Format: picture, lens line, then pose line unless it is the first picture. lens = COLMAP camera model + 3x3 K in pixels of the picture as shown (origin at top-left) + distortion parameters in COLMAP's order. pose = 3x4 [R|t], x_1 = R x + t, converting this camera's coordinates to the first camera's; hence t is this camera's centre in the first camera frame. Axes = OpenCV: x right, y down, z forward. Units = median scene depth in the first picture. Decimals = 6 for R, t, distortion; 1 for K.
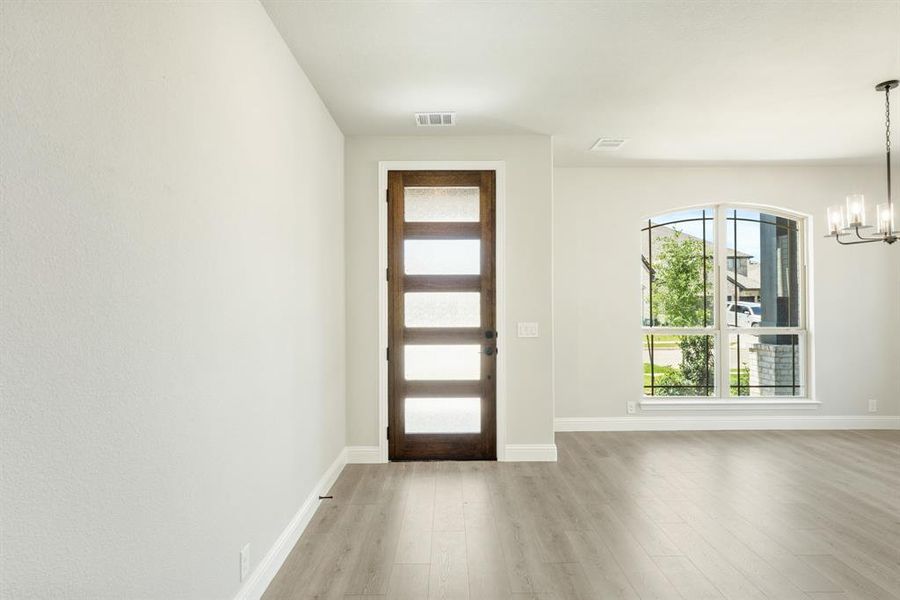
lens RADIAL K [[468.3, 0, 449.2], [0, 468.3, 297.8], [0, 0, 1]] dist [-0.001689, -0.000493]
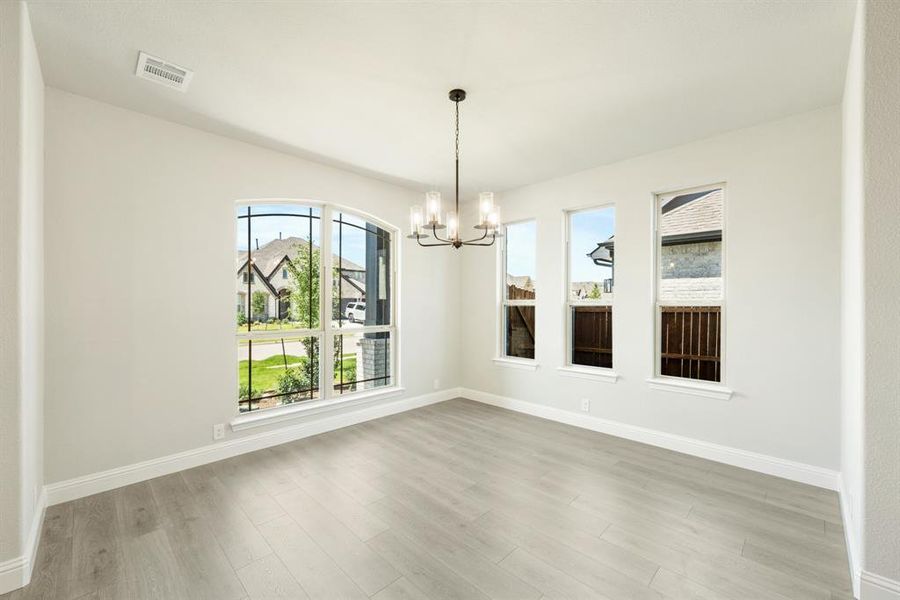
lens RADIAL K [[370.2, 0, 448.6], [0, 370.2, 303.4], [0, 0, 1]] dist [-0.000252, 0.000949]
pose [[0.709487, 0.005207, 0.704699, 0.211608], [-0.013868, 0.999882, 0.006575, 0.001663], [-0.704582, -0.014438, 0.709476, 0.258625]]
